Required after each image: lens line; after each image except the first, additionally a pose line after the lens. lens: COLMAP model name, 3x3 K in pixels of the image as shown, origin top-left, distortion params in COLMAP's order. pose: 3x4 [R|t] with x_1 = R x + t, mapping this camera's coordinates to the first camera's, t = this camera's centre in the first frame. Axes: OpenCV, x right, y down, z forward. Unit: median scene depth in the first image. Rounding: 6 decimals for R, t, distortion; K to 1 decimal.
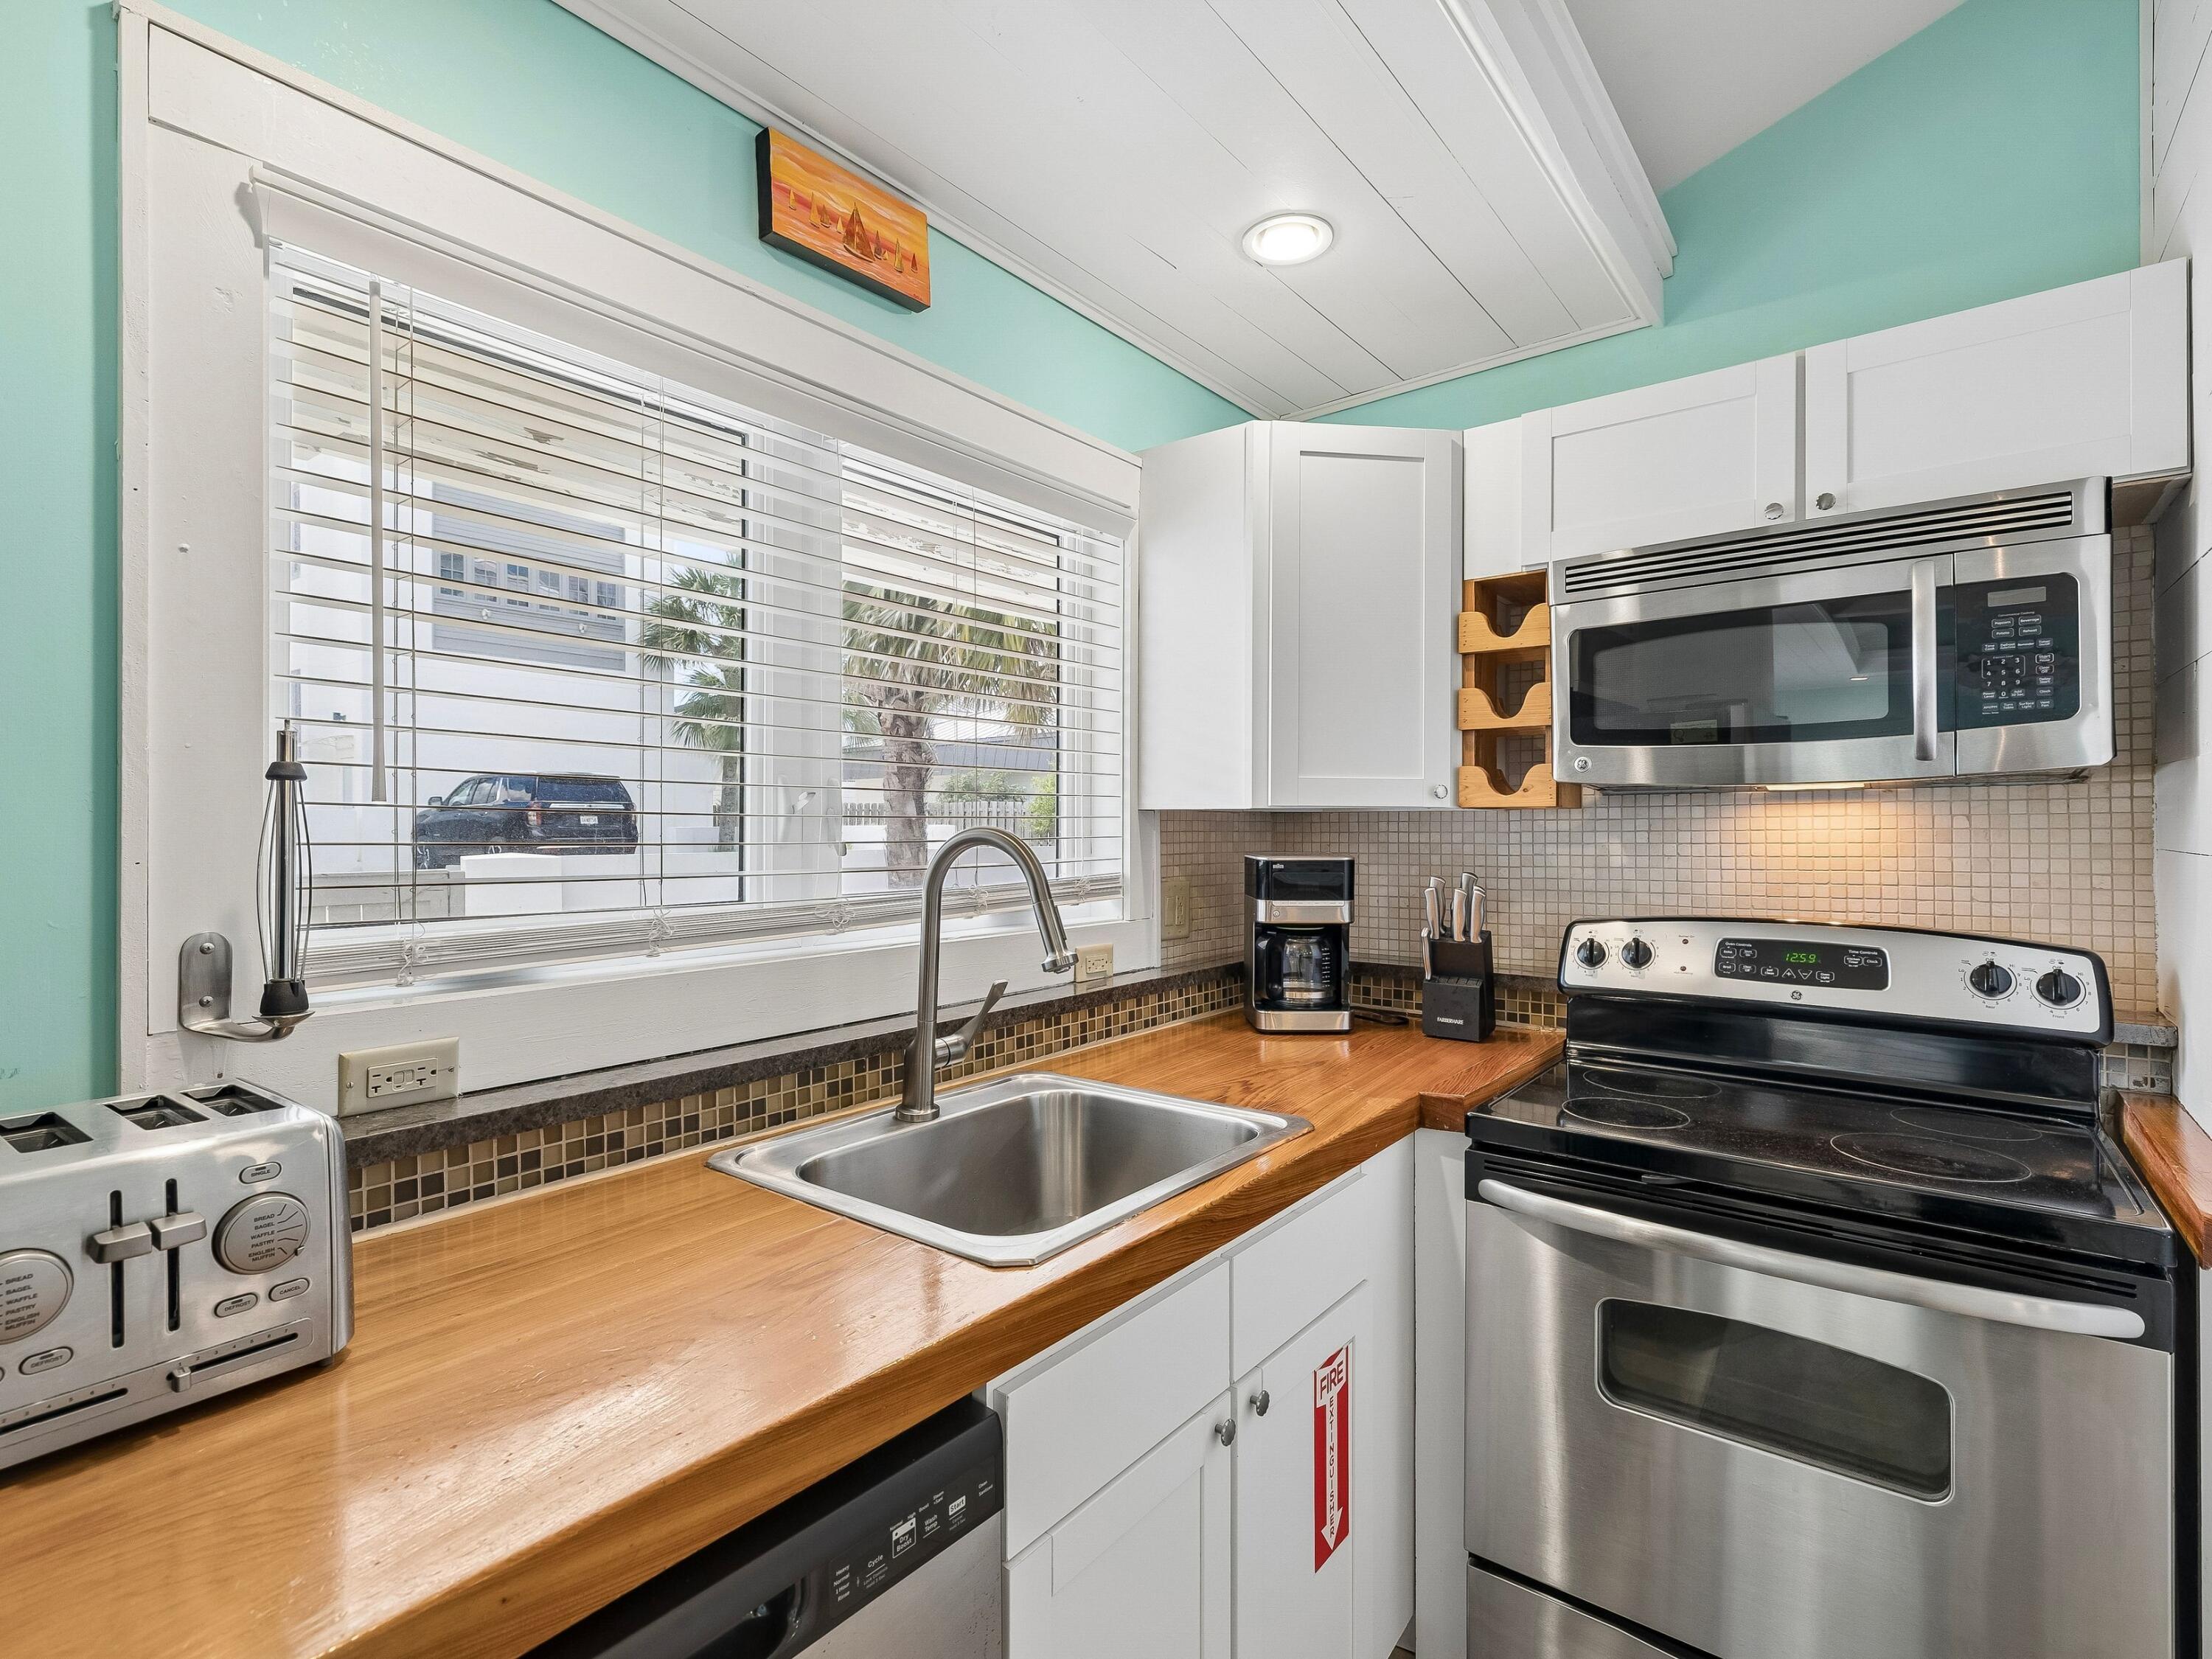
lens RADIAL K [[1041.0, 0, 1106.0], [0, 1041.0, 829.5], [0, 0, 1]] dist [0.000656, -0.000427]
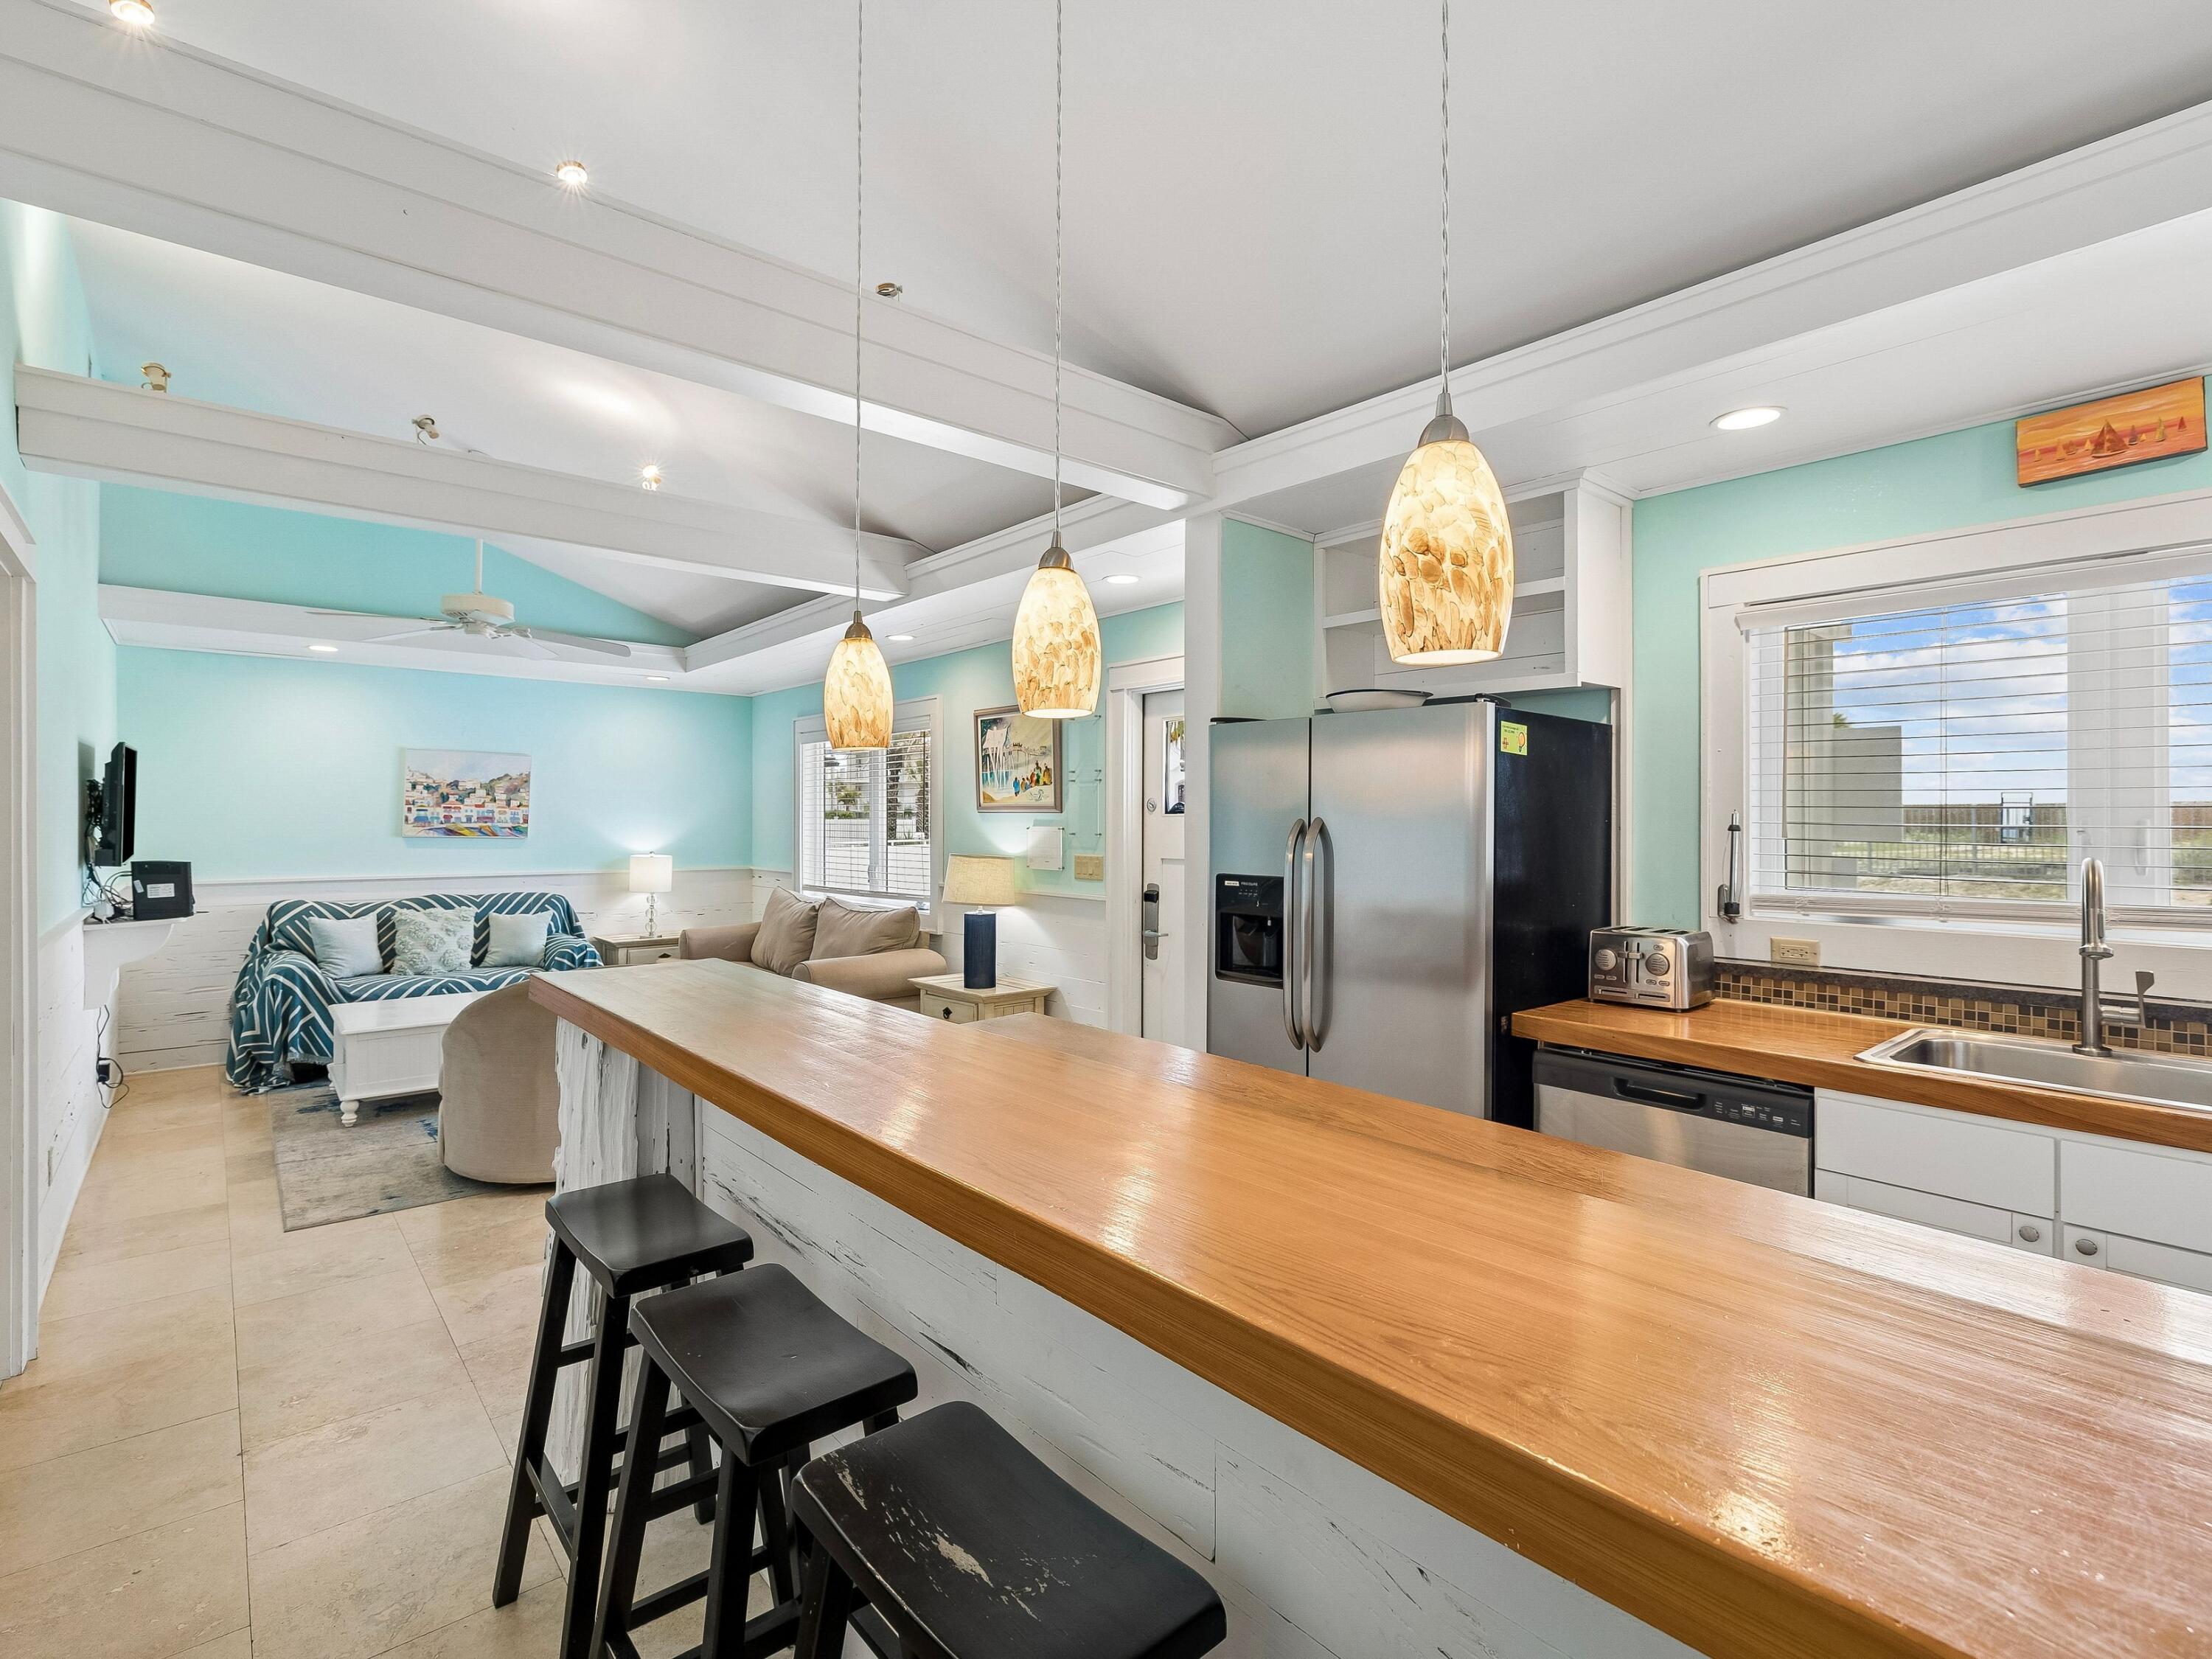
lens RADIAL K [[1041.0, 0, 1106.0], [0, 1041.0, 829.5], [0, 0, 1]] dist [0.000656, -0.000427]
pose [[-0.184746, 0.011748, -0.982716, 1.906886], [-0.002429, 0.999920, 0.012411, -0.068279], [0.982783, 0.004680, -0.184702, -0.116142]]
